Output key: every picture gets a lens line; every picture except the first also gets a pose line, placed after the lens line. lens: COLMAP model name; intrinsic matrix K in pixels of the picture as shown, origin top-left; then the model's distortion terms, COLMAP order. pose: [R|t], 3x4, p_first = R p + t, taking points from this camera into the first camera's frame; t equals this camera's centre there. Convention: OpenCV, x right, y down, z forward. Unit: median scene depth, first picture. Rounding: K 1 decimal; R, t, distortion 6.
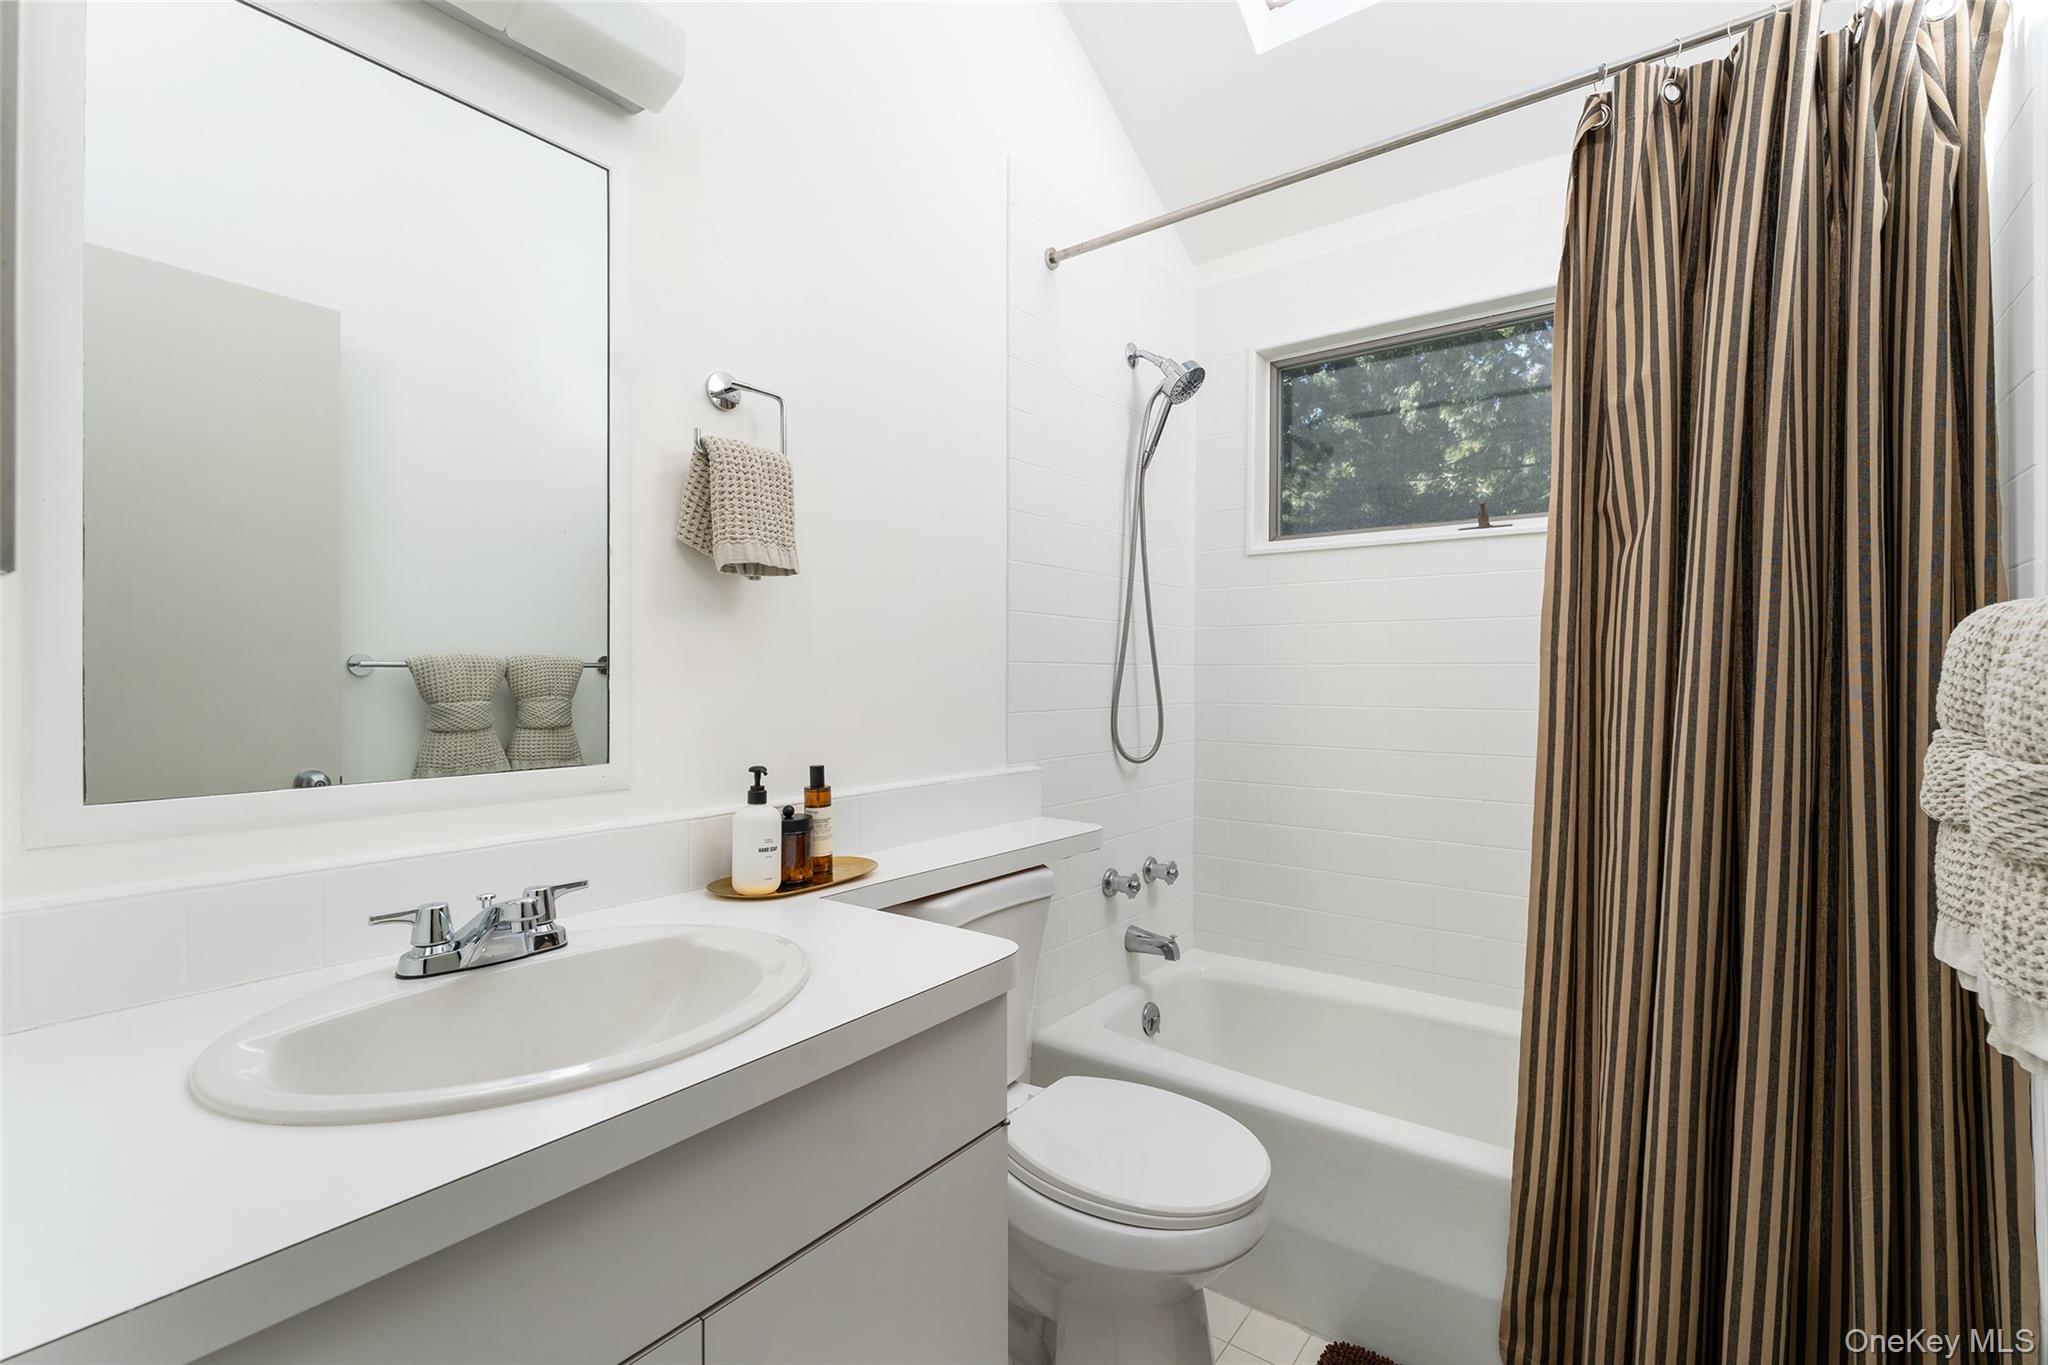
lens RADIAL K [[900.6, 0, 1024.0], [0, 900.6, 682.5], [0, 0, 1]] dist [-0.000103, -0.000032]
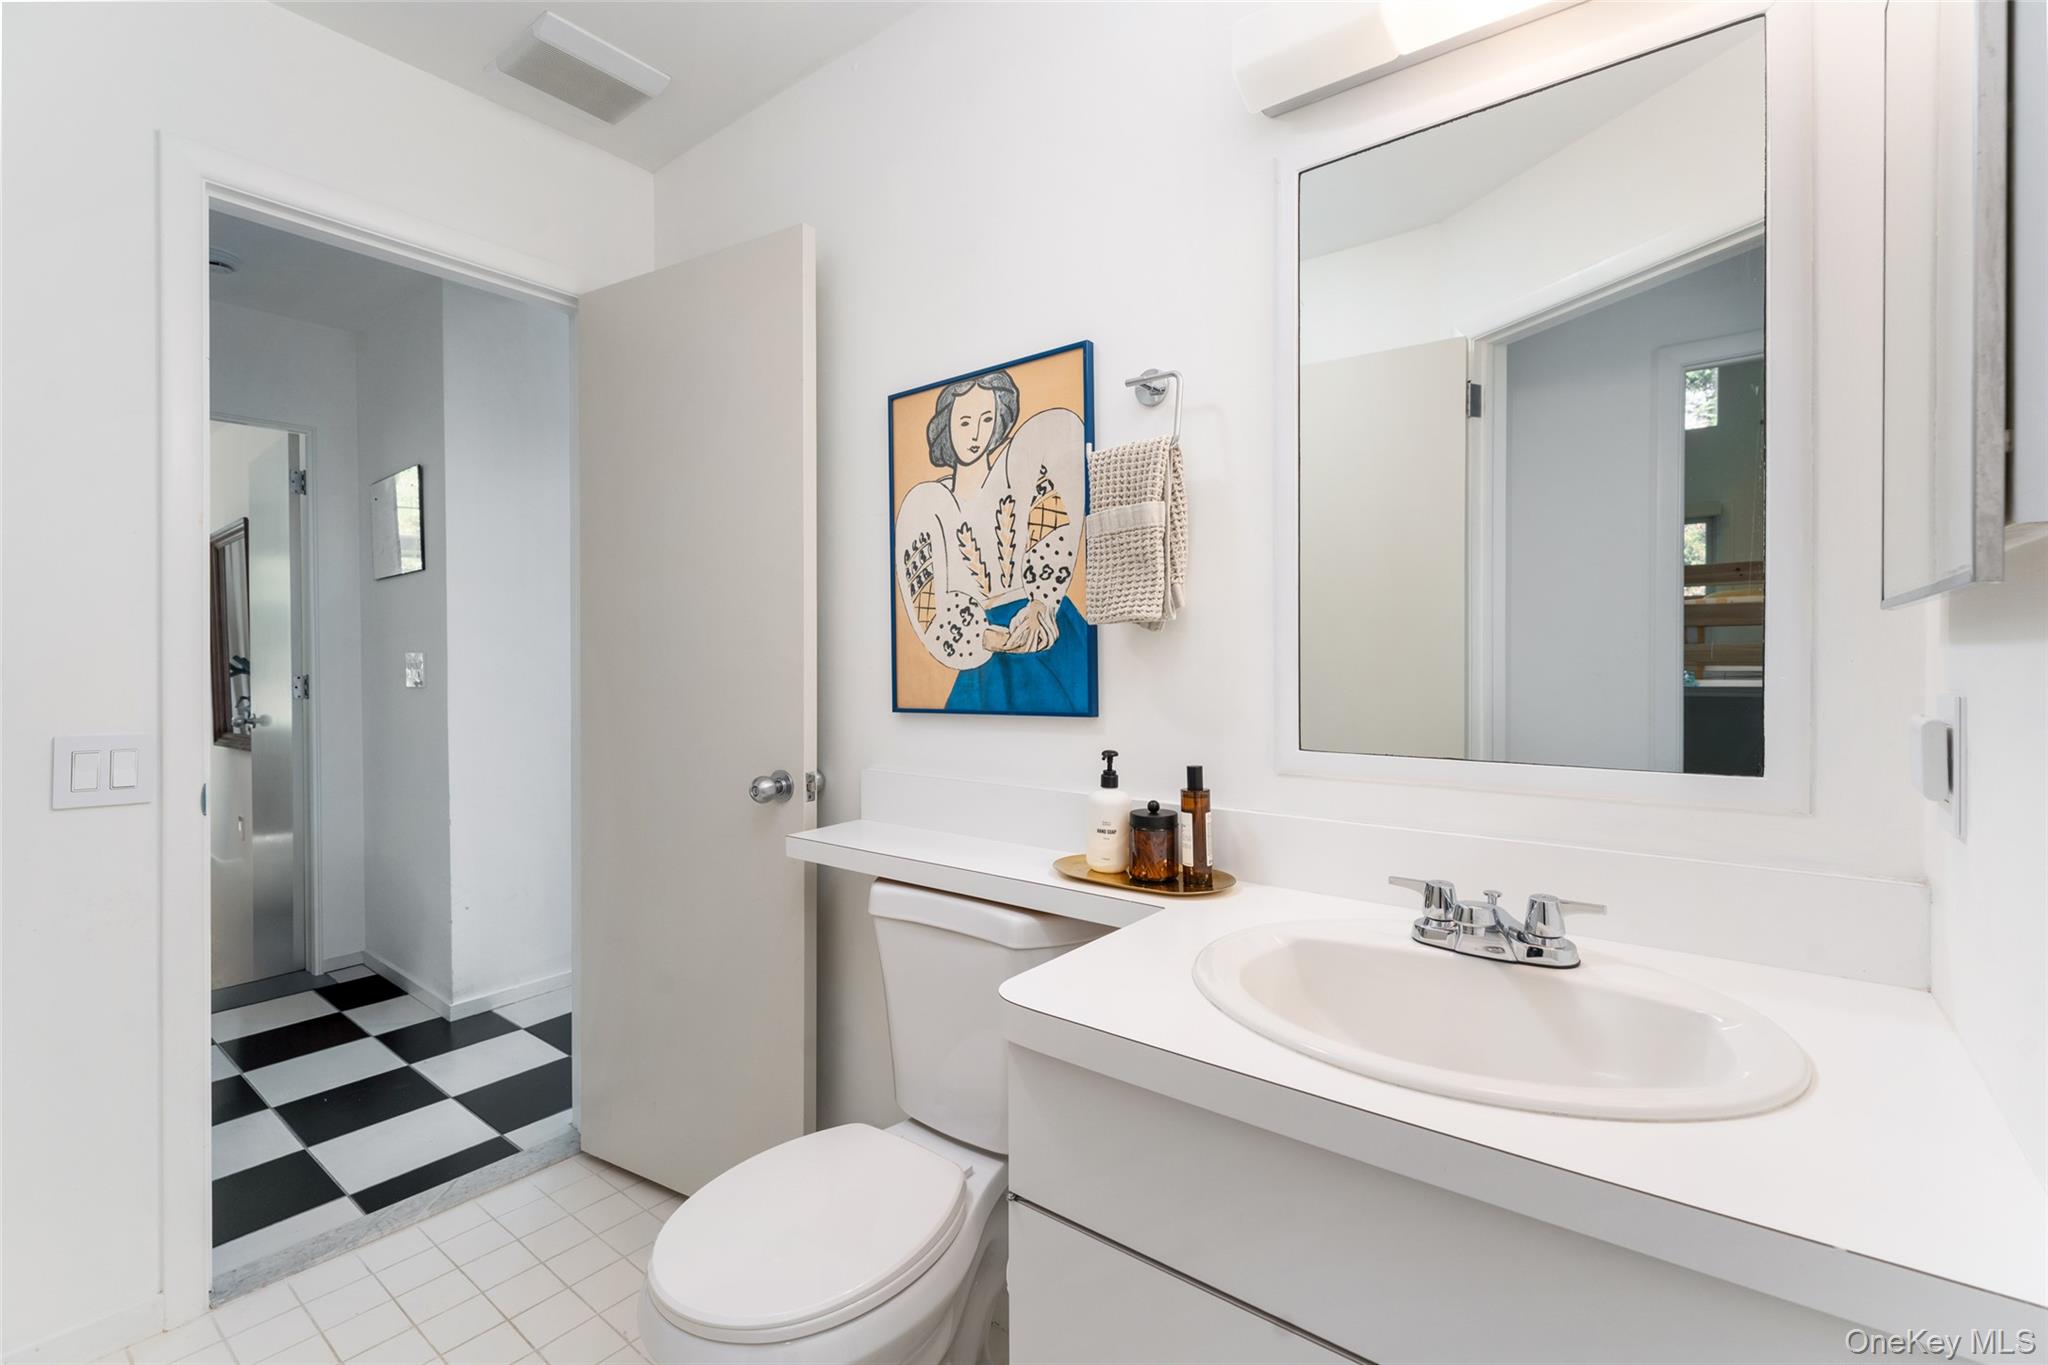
lens RADIAL K [[900.6, 0, 1024.0], [0, 900.6, 682.5], [0, 0, 1]] dist [-0.000103, -0.000032]
pose [[-0.025319, 0.017464, -0.999527, 0.722968], [-0.006858, 0.999821, 0.017643, -0.011805], [0.999656, 0.007302, -0.025195, 0.834599]]
